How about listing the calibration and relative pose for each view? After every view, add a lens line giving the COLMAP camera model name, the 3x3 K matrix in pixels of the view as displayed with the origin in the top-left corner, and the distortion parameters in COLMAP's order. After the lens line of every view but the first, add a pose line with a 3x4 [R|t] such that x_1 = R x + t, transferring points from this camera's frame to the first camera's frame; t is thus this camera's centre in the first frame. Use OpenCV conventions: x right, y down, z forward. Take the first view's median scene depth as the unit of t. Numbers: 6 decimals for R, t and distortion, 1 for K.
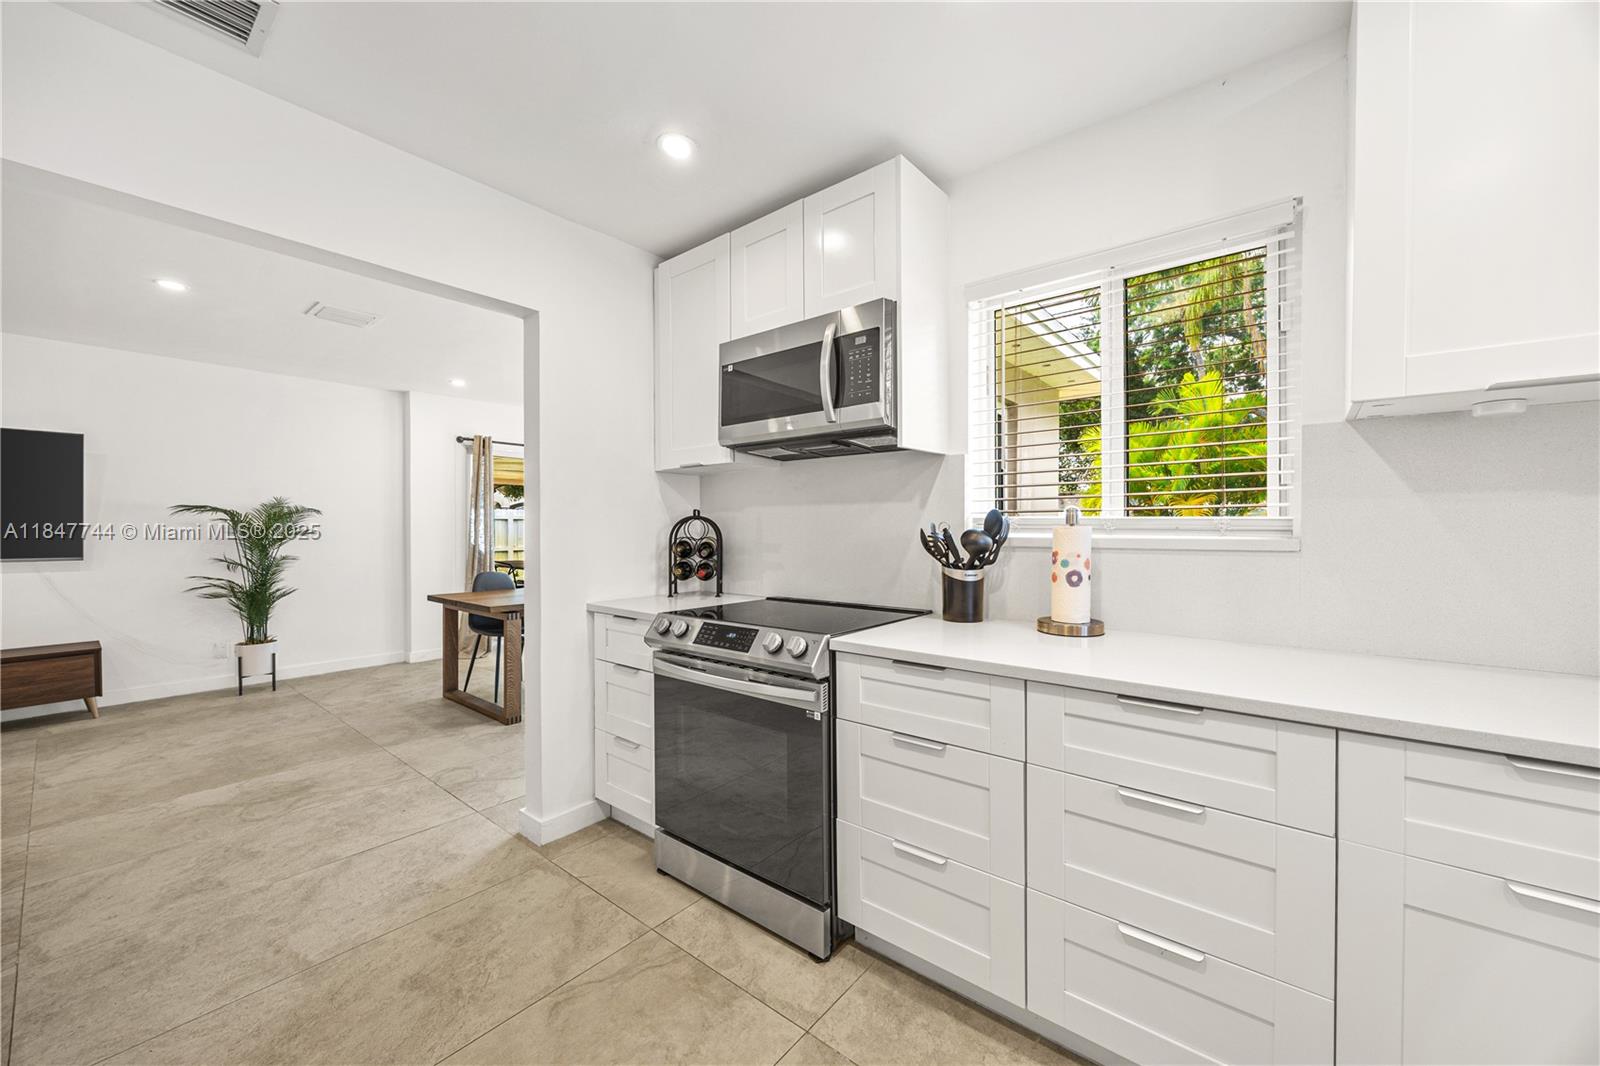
lens RADIAL K [[608.3, 0, 807.1], [0, 608.3, 531.3], [0, 0, 1]] dist [-0.001608, 0.000024]
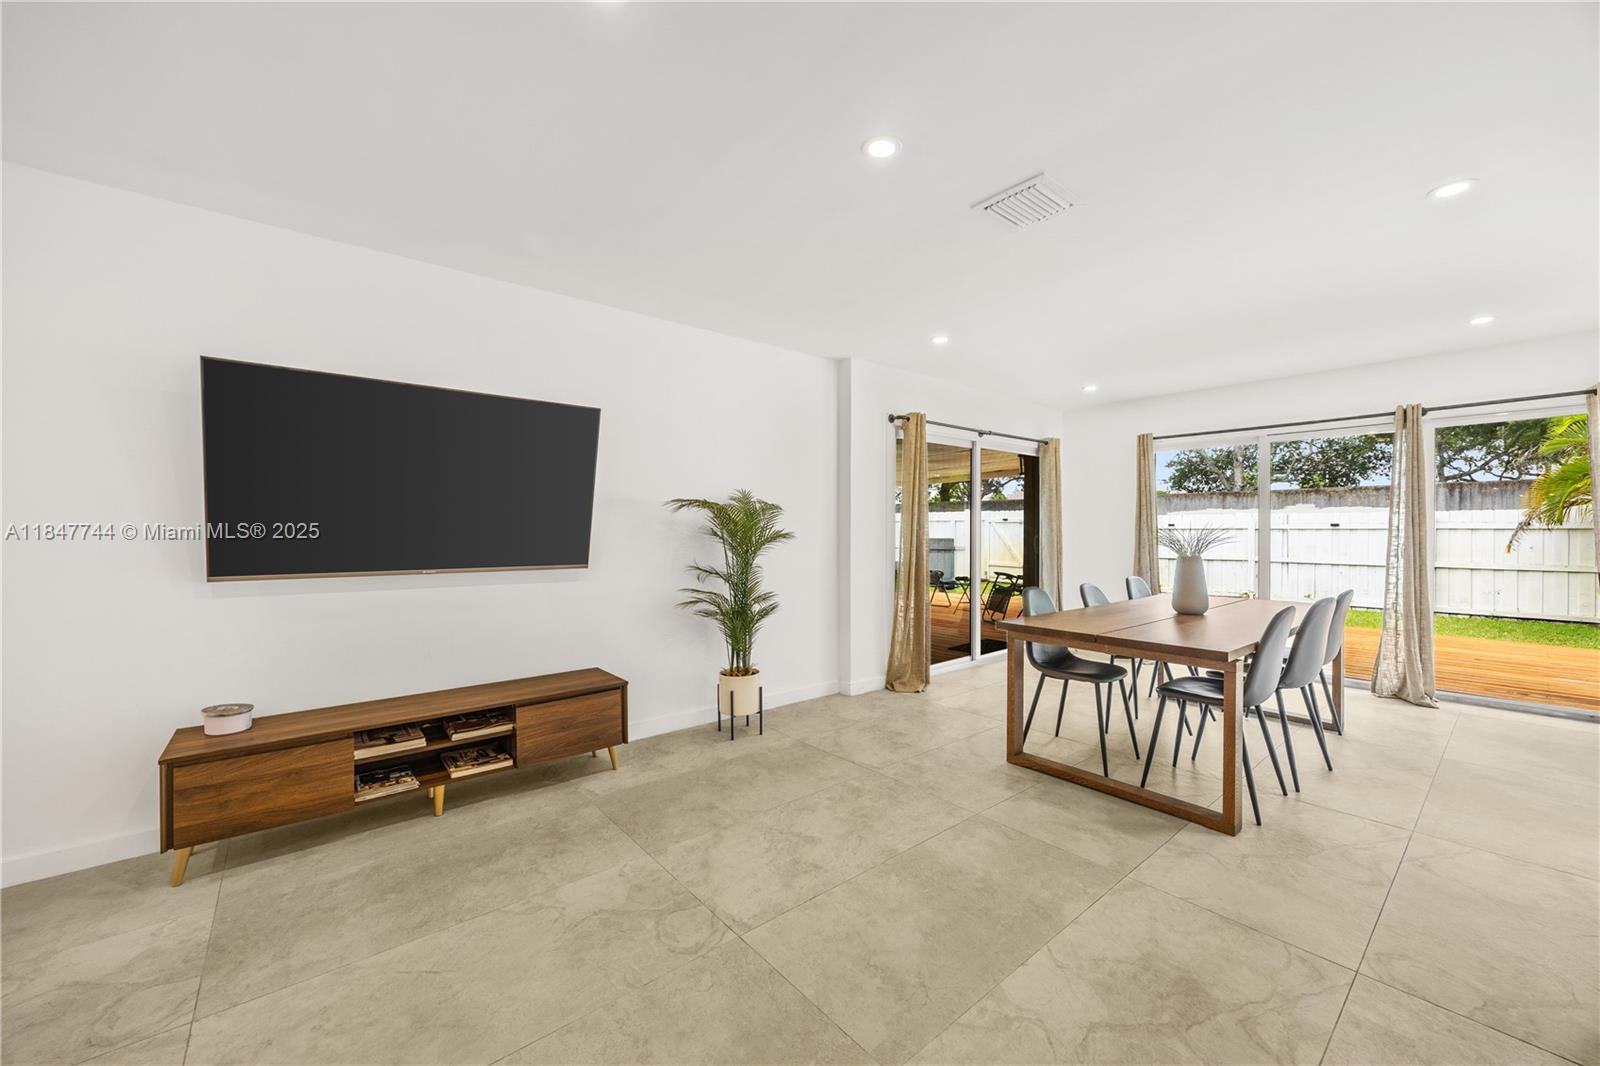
lens RADIAL K [[608.3, 0, 807.1], [0, 608.3, 531.3], [0, 0, 1]] dist [-0.001608, 0.000024]
pose [[0.982611, 0.003093, -0.185649, -0.784250], [-0.003330, 0.999994, -0.000965, -0.000380], [0.185645, 0.001567, 0.982616, 0.273637]]
